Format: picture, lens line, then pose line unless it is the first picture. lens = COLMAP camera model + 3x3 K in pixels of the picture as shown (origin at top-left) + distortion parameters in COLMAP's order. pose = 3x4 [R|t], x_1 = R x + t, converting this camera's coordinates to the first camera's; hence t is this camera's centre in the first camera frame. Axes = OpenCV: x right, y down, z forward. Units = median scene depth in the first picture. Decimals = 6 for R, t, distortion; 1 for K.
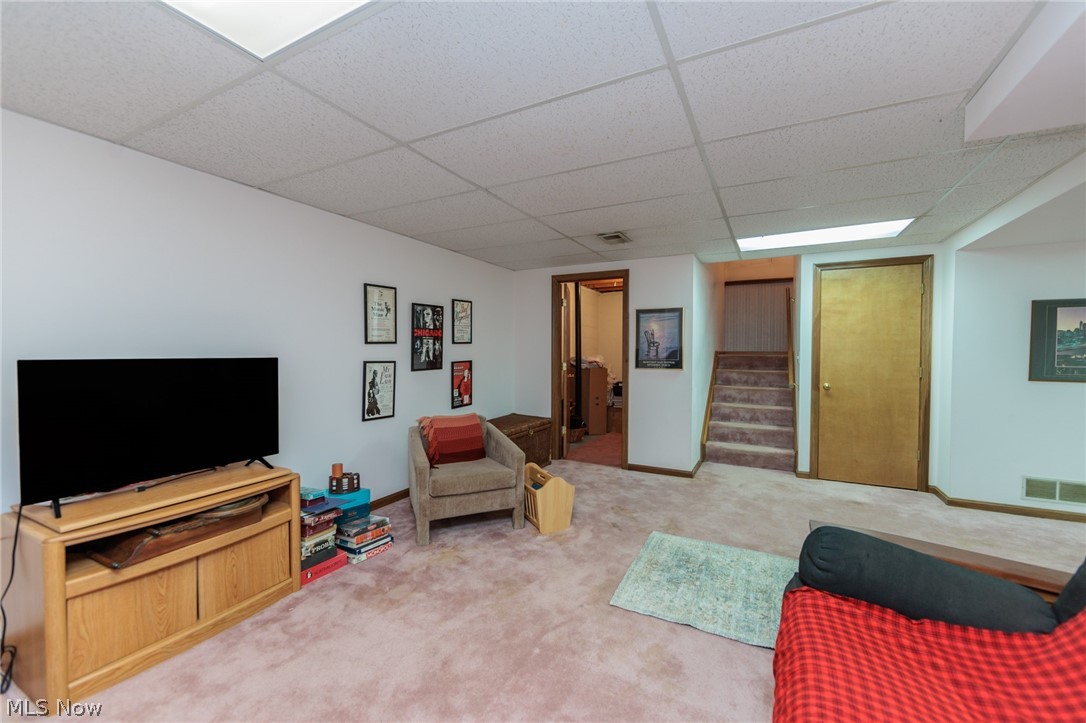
lens RADIAL K [[426.7, 0, 543.8], [0, 426.7, 361.2], [0, 0, 1]] dist [-0.002172, 0.000587]
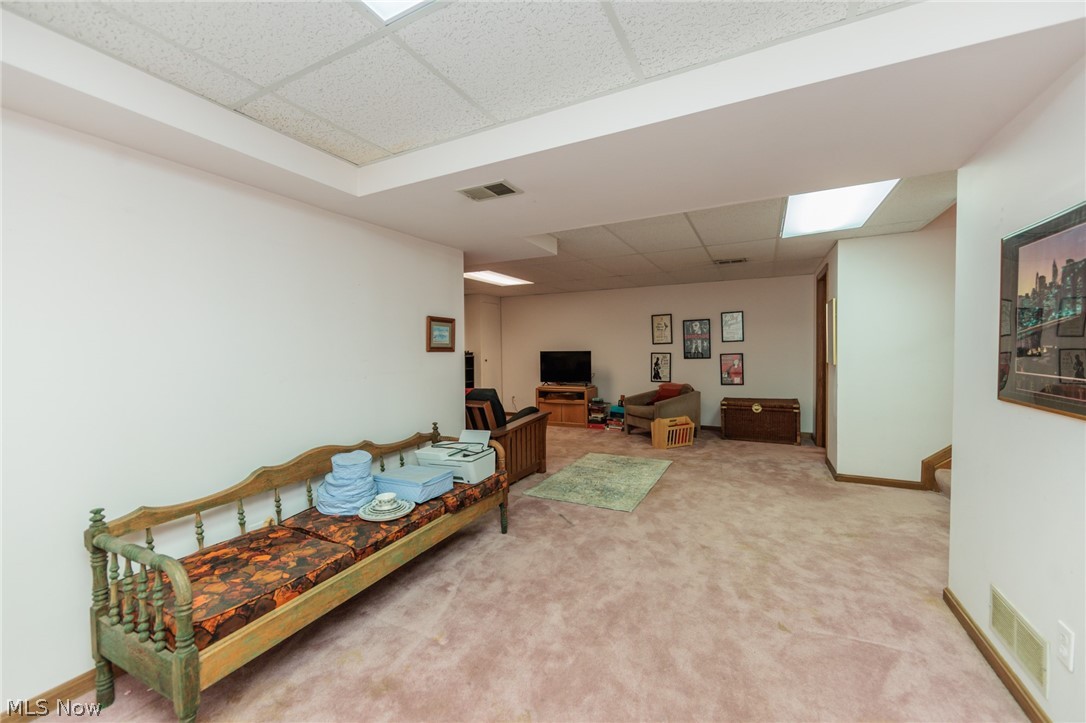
lens RADIAL K [[426.7, 0, 543.2], [0, 426.7, 355.9], [0, 0, 1]] dist [-0.002172, 0.000587]
pose [[0.014557, 0.023859, -0.999609, 1.504804], [-0.005772, 0.999701, 0.023777, -0.028253], [0.999877, 0.005424, 0.014690, 0.399404]]
